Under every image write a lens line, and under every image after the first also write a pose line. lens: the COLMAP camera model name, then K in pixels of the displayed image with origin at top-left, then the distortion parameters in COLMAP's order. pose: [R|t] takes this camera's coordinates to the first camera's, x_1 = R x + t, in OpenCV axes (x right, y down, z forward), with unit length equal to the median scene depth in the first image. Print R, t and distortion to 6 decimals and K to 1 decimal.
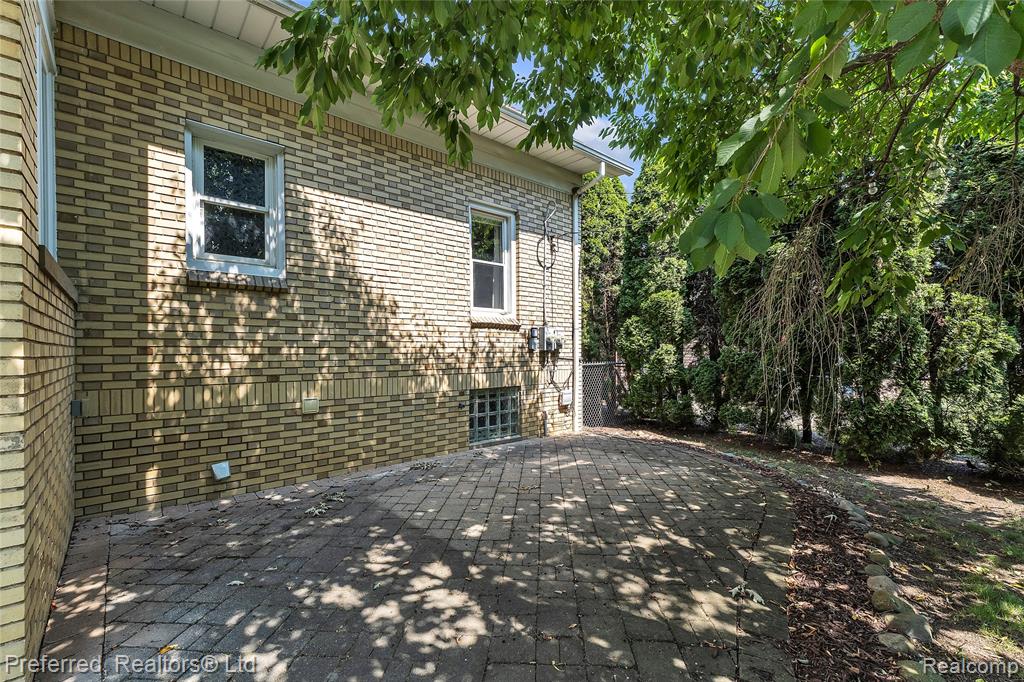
lens RADIAL K [[439.7, 0, 512.0], [0, 439.7, 341.0], [0, 0, 1]] dist [0.010765, 0.000482]
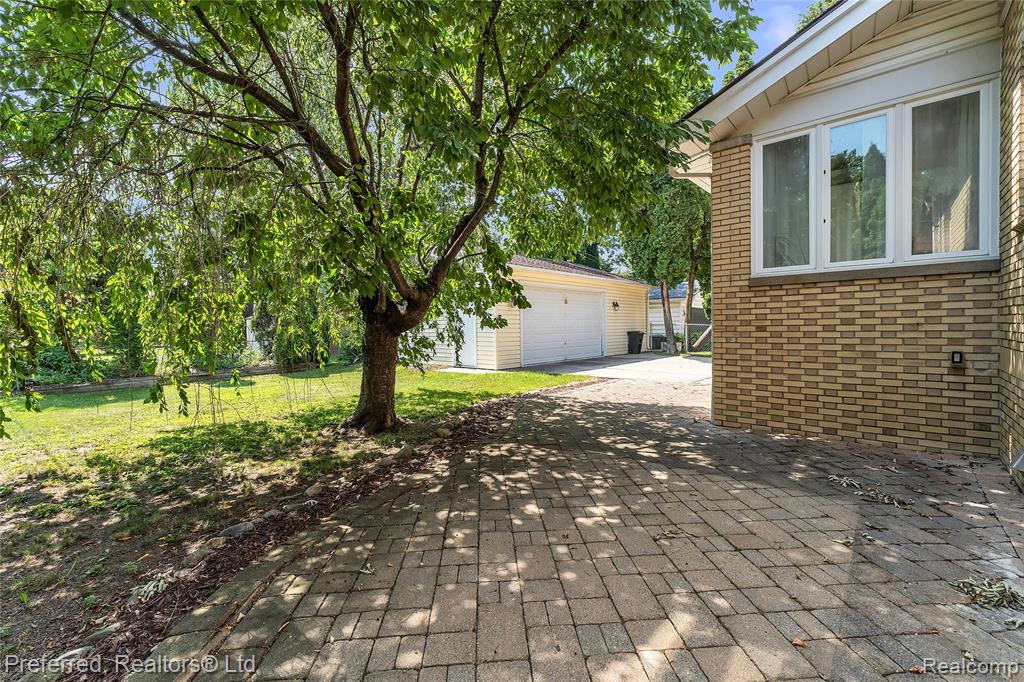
lens RADIAL K [[439.7, 0, 512.0], [0, 439.7, 341.0], [0, 0, 1]] dist [0.010765, 0.000482]
pose [[-0.990282, 0.025012, -0.136809, 0.389861], [0.023628, 0.999652, 0.011732, 0.051703], [0.137055, 0.008385, -0.990528, 1.822089]]
